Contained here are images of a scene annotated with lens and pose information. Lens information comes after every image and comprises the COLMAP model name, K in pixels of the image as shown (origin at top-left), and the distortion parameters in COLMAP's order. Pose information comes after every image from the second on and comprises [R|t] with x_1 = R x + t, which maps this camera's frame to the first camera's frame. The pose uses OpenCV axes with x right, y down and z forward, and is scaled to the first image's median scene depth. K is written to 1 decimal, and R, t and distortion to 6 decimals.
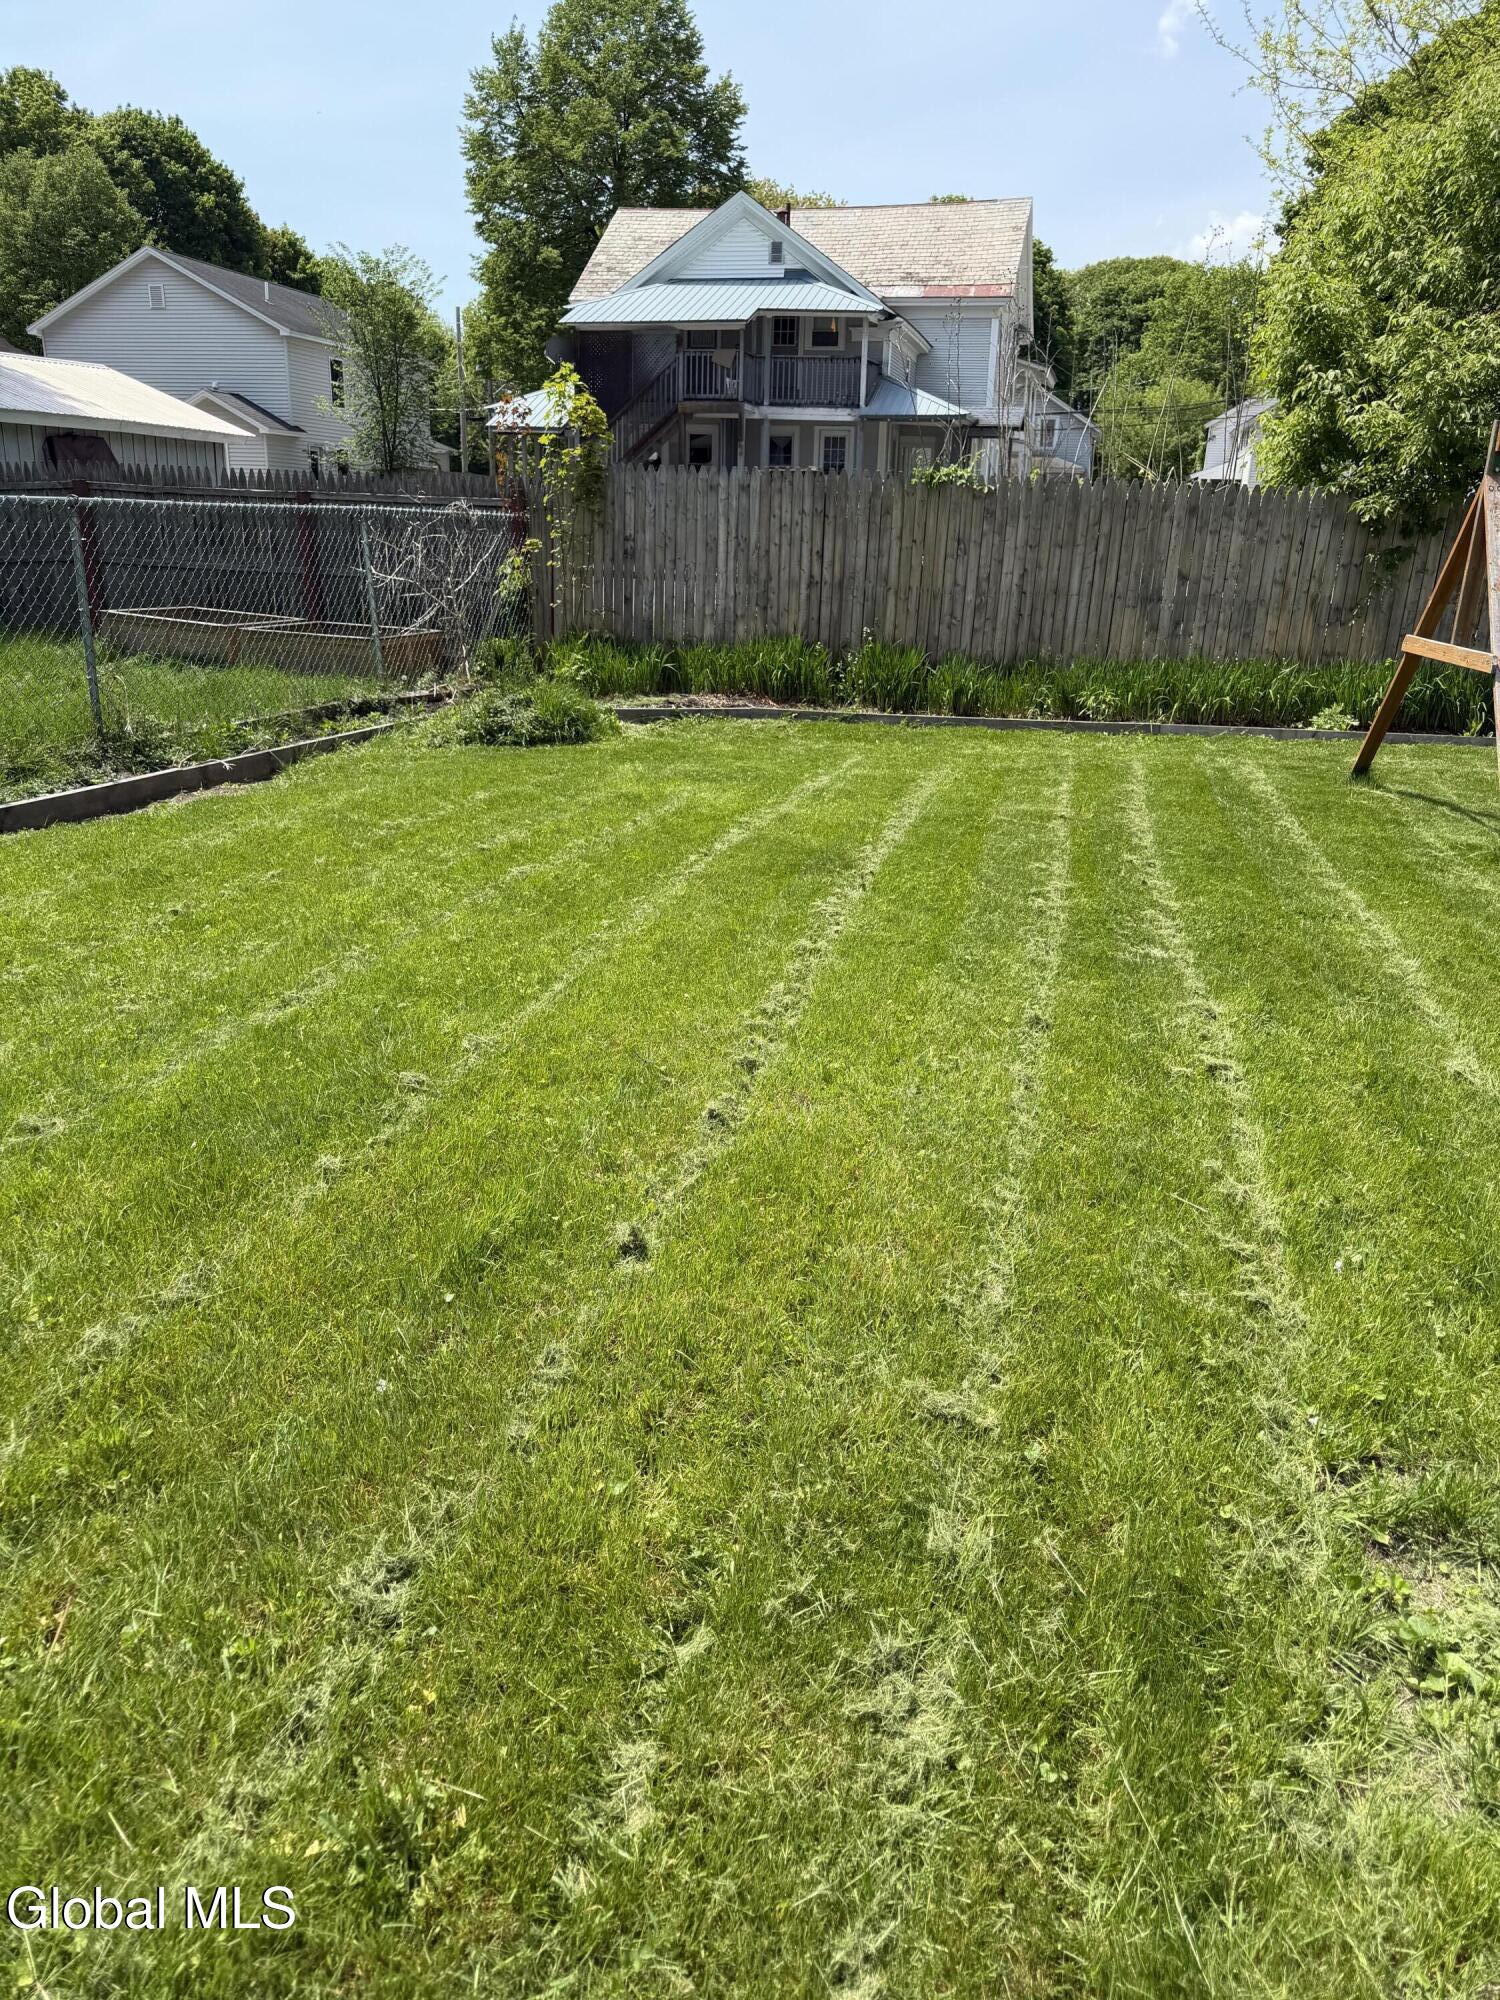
lens RADIAL K [[1462.4, 0, 741.8], [0, 1462.4, 970.9], [0, 0, 1]] dist [0.027434, -0.005971]
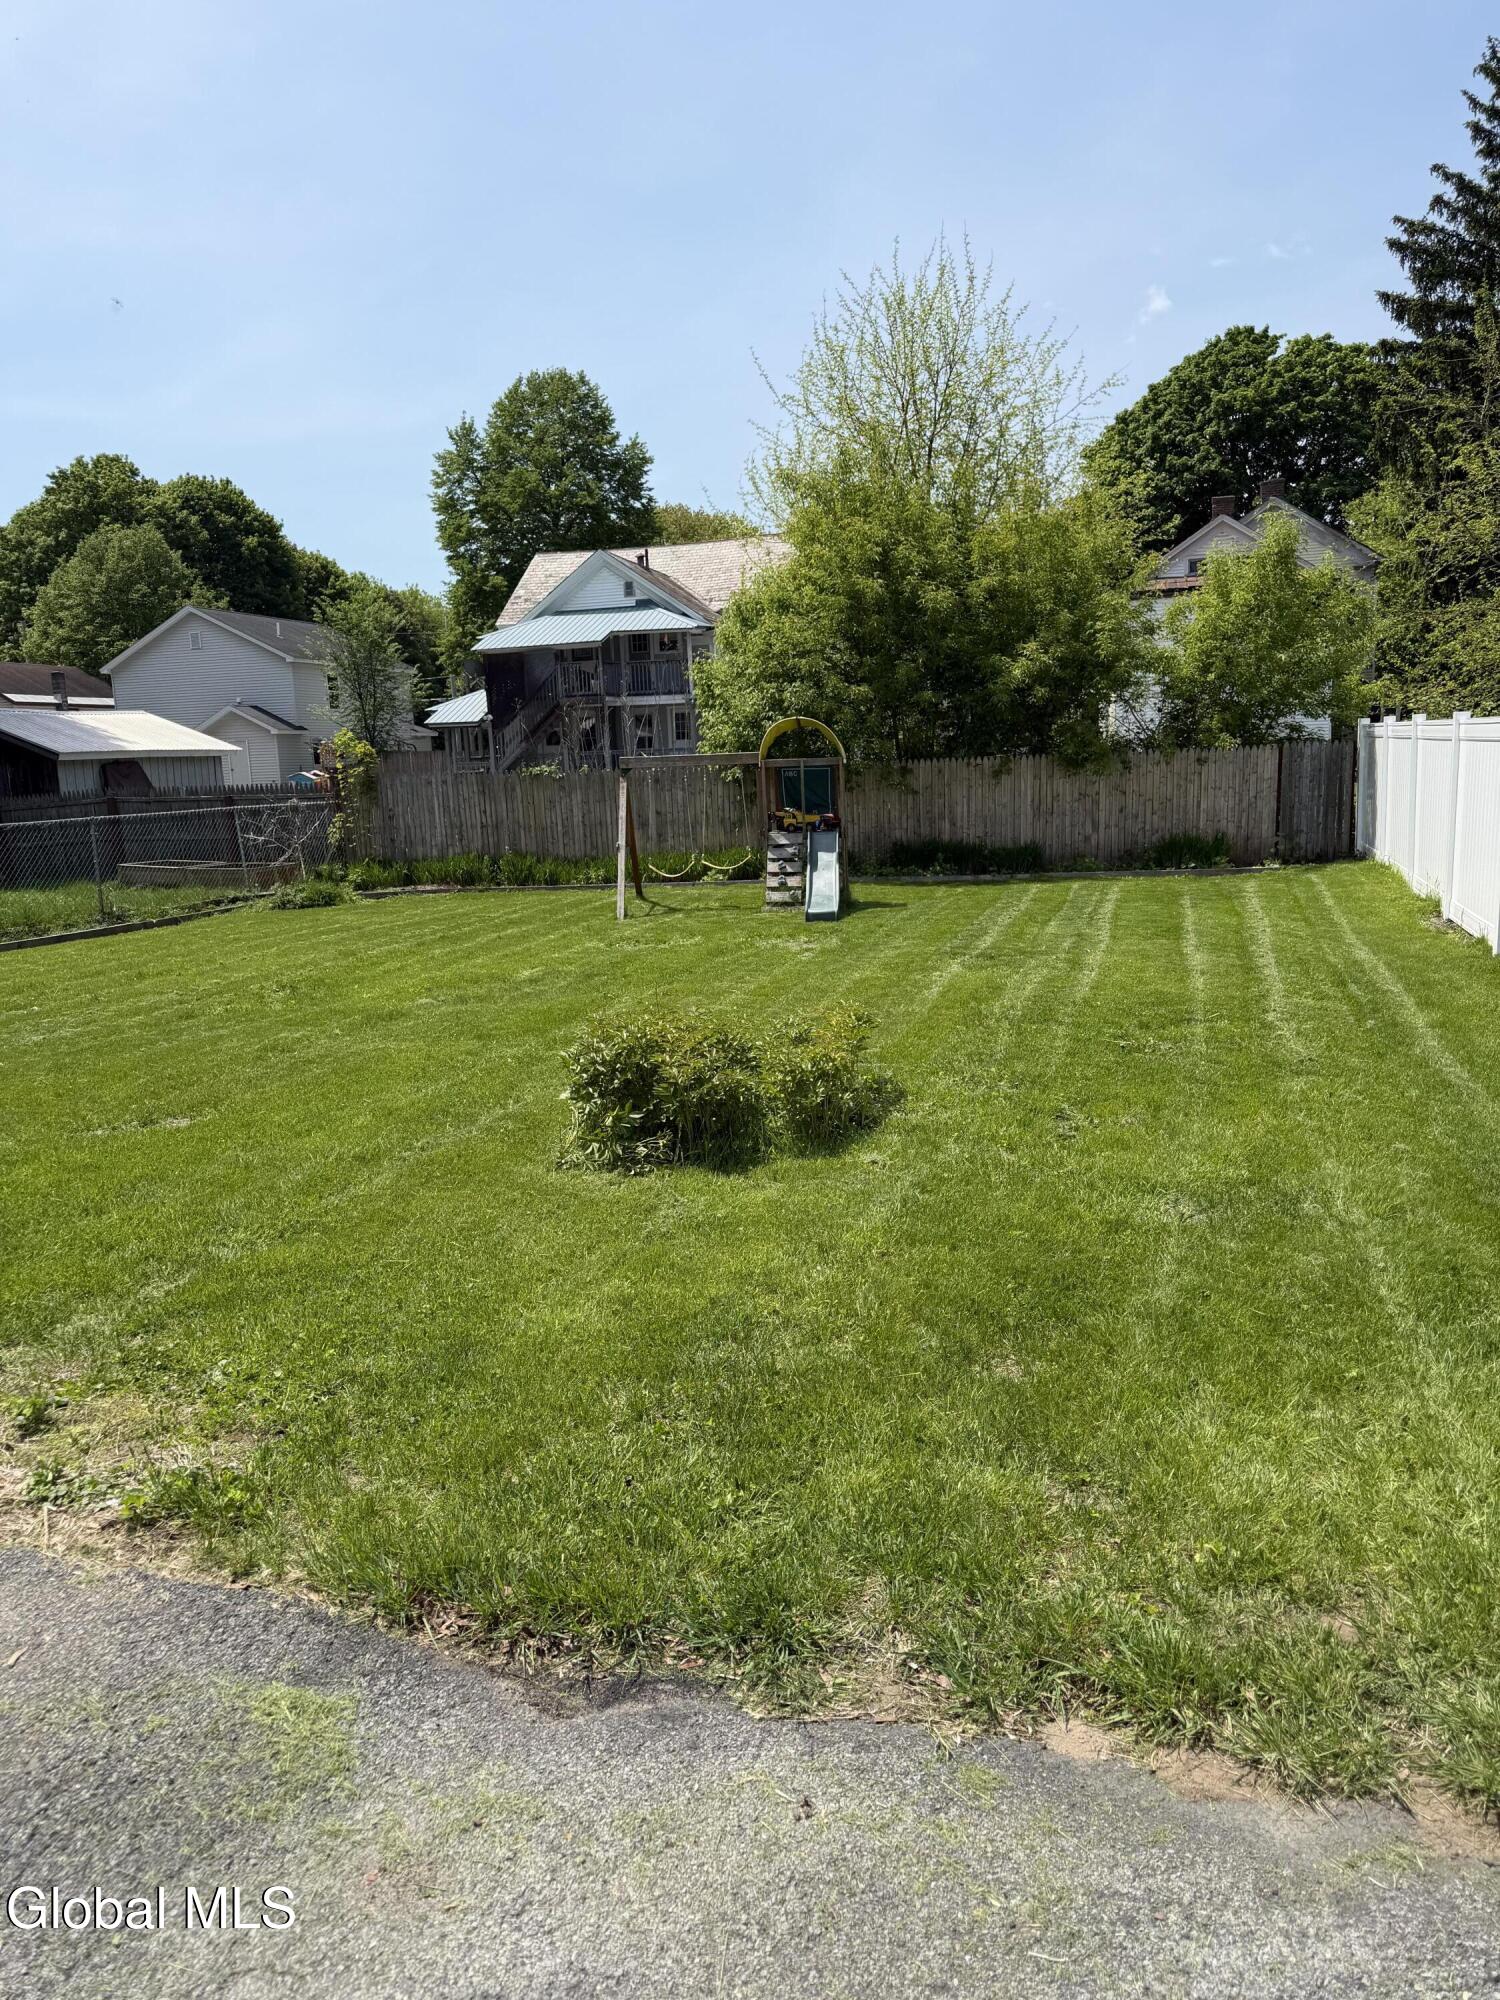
lens RADIAL K [[1377.1, 0, 745.9], [0, 1377.1, 999.9], [0, 0, 1]] dist [0.161104, -0.286319]
pose [[0.997413, -0.067072, -0.025869, 0.124195], [0.063317, 0.990047, -0.125690, 0.063190], [0.034042, 0.123727, 0.991732, -0.229513]]
